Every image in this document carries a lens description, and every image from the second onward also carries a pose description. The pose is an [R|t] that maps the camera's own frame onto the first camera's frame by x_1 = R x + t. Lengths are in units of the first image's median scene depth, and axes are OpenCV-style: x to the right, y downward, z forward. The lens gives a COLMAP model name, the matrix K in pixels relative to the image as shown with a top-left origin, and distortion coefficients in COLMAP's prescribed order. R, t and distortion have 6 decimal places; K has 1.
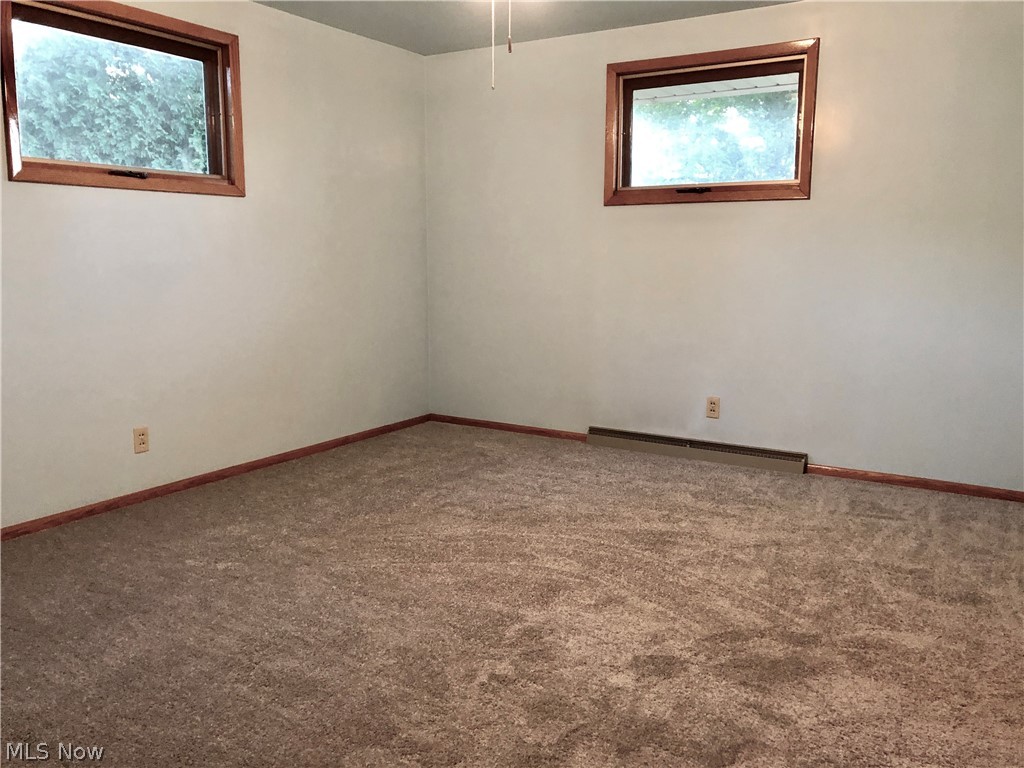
lens RADIAL K [[838.9, 0, 509.6], [0, 838.9, 382.9], [0, 0, 1]] dist [0.027024, -0.012295]
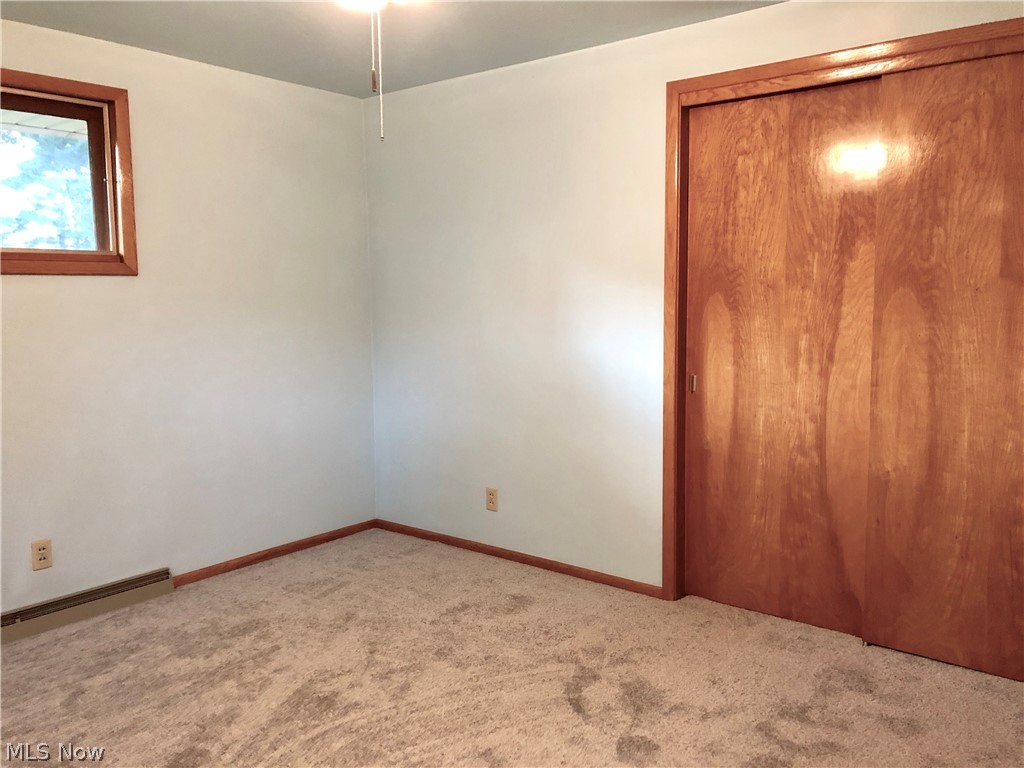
lens RADIAL K [[838.9, 0, 513.5], [0, 838.9, 380.8], [0, 0, 1]] dist [0.027024, -0.012295]
pose [[0.116507, -0.108611, 0.987233, -0.521430], [0.168262, 0.981792, 0.088155, -0.143175], [-0.978833, 0.155844, 0.132661, 0.608955]]
